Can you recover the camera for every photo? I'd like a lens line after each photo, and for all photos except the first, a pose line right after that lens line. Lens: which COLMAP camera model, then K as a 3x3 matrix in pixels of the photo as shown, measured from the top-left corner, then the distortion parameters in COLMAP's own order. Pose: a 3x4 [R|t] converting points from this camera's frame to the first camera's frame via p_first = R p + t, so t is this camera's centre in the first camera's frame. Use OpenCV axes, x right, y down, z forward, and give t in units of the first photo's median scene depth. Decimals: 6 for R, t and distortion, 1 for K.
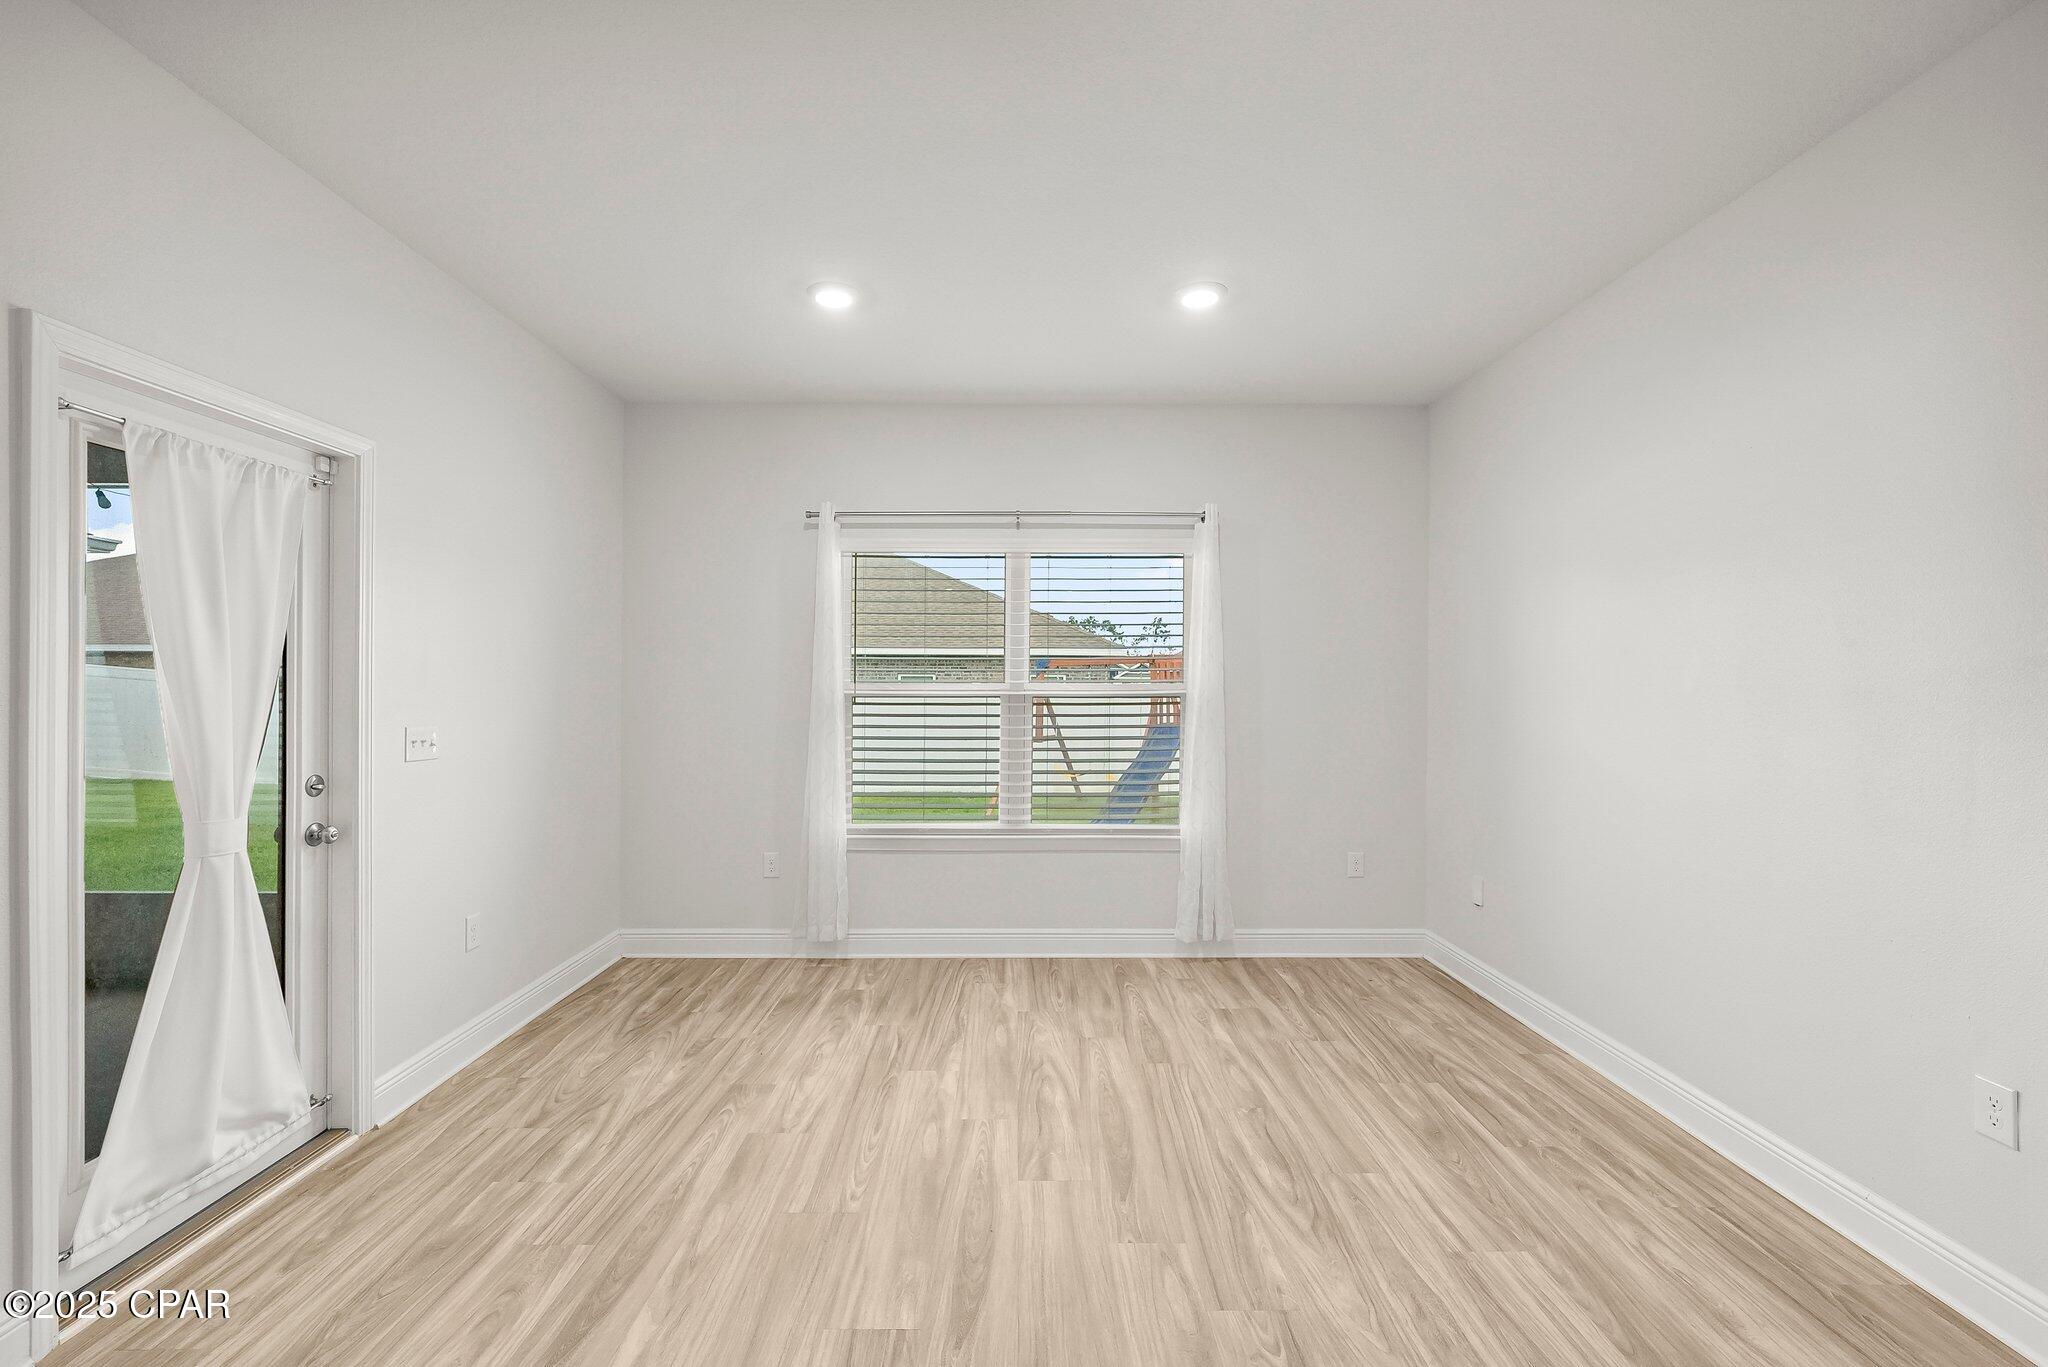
lens RADIAL K [[868.2, 0, 1024.0], [0, 868.2, 683.5], [0, 0, 1]] dist [-0.000215, -0.000080]
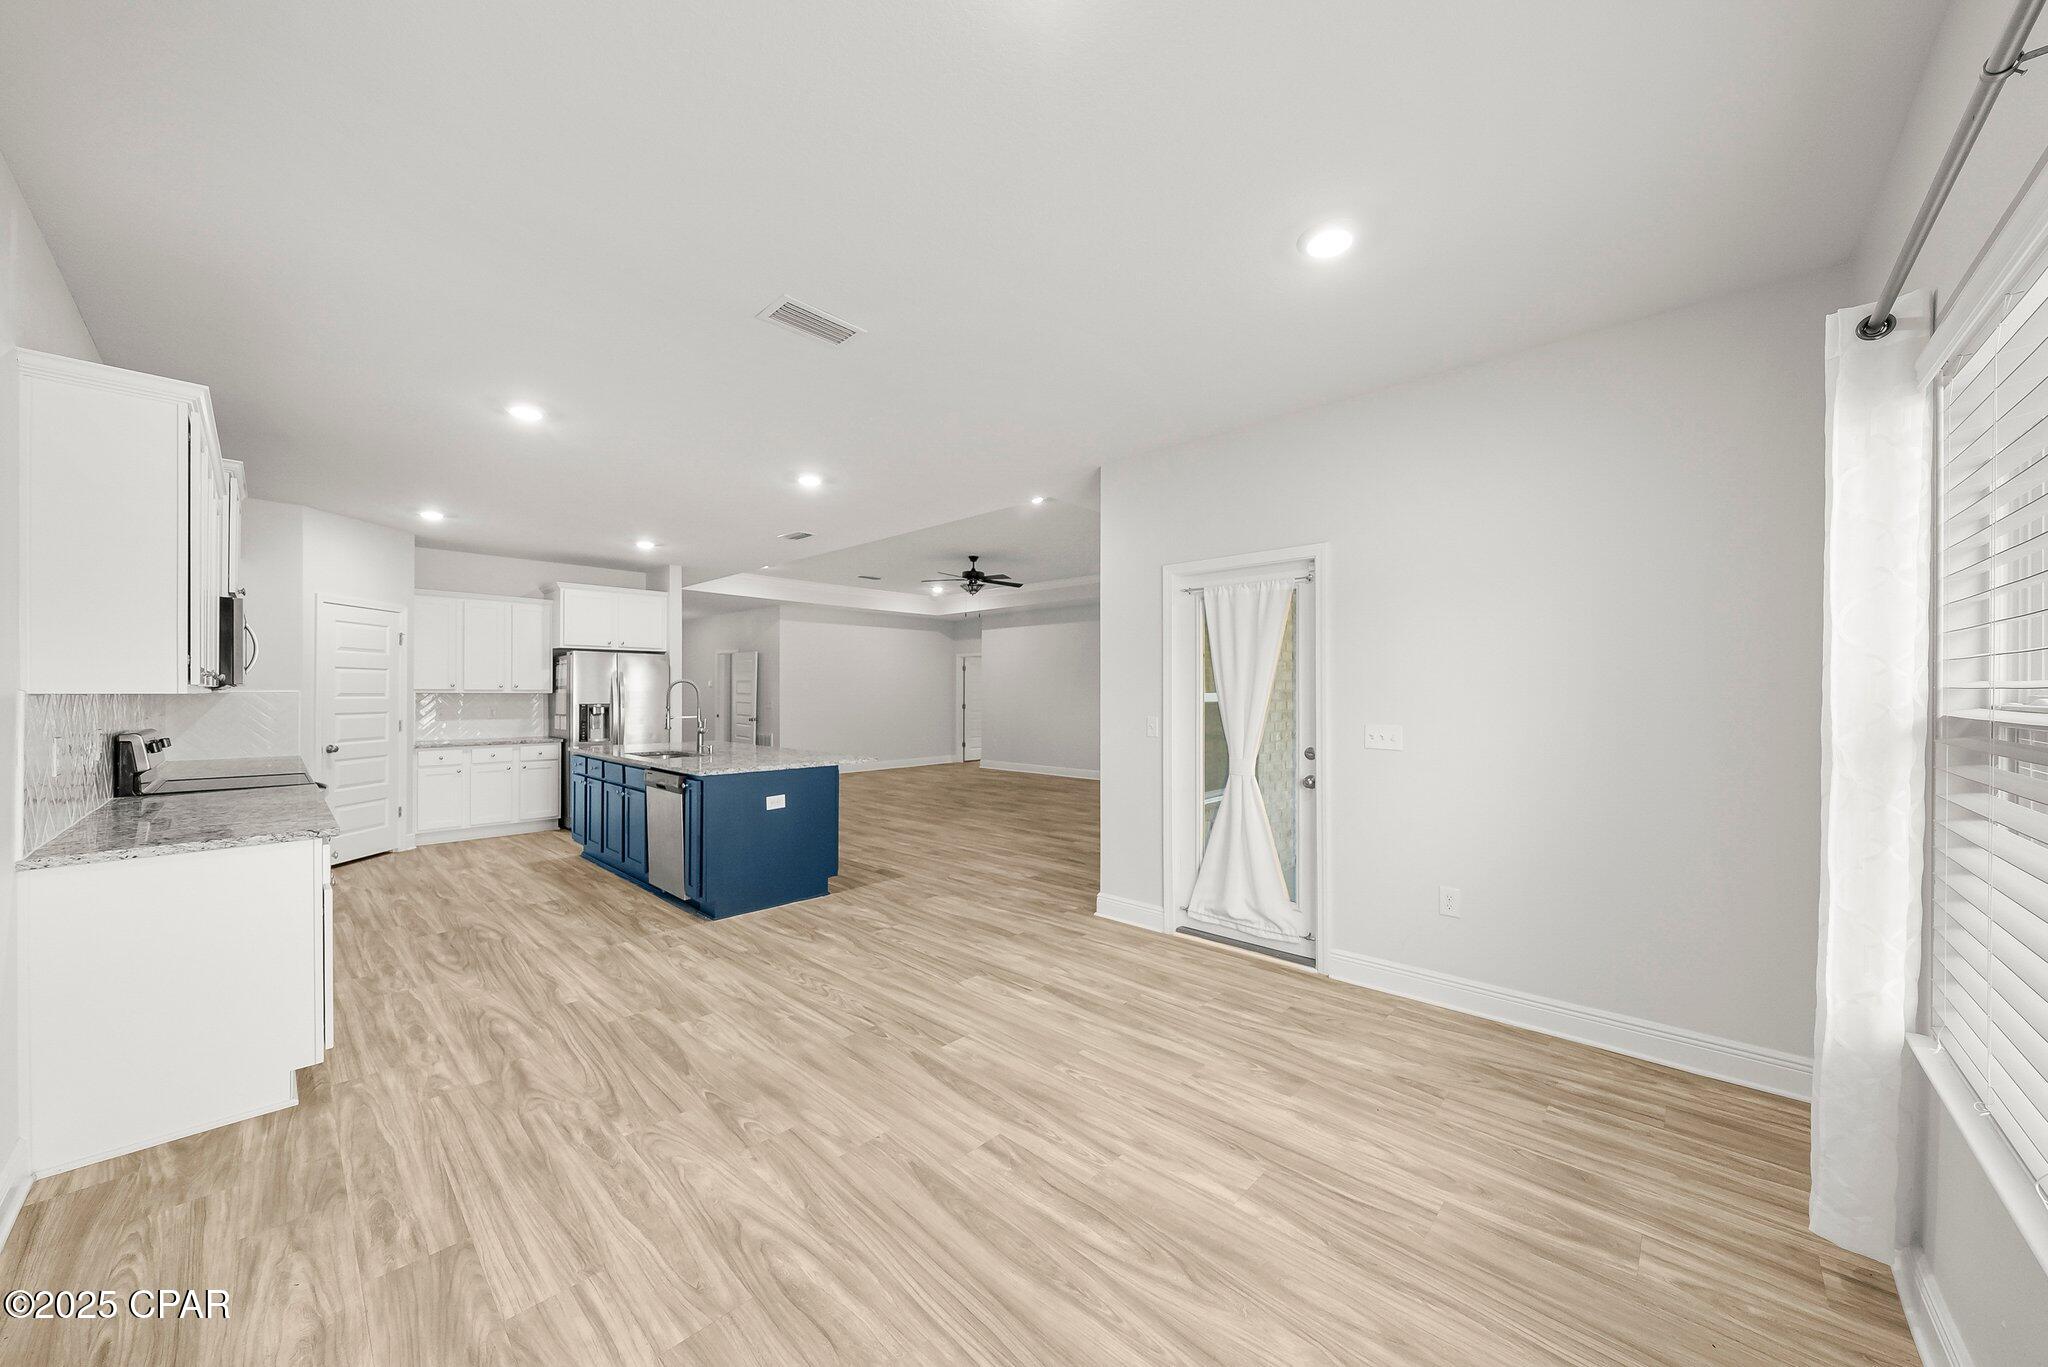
lens RADIAL K [[750.4, 0, 1023.1], [0, 750.4, 698.9], [0, 0, 1]] dist [-0.003836, -0.000248]
pose [[-0.705199, 0.003193, -0.709002, 0.633271], [0.000811, 0.999993, 0.003697, 0.002797], [0.709009, 0.002032, -0.705197, 1.633233]]
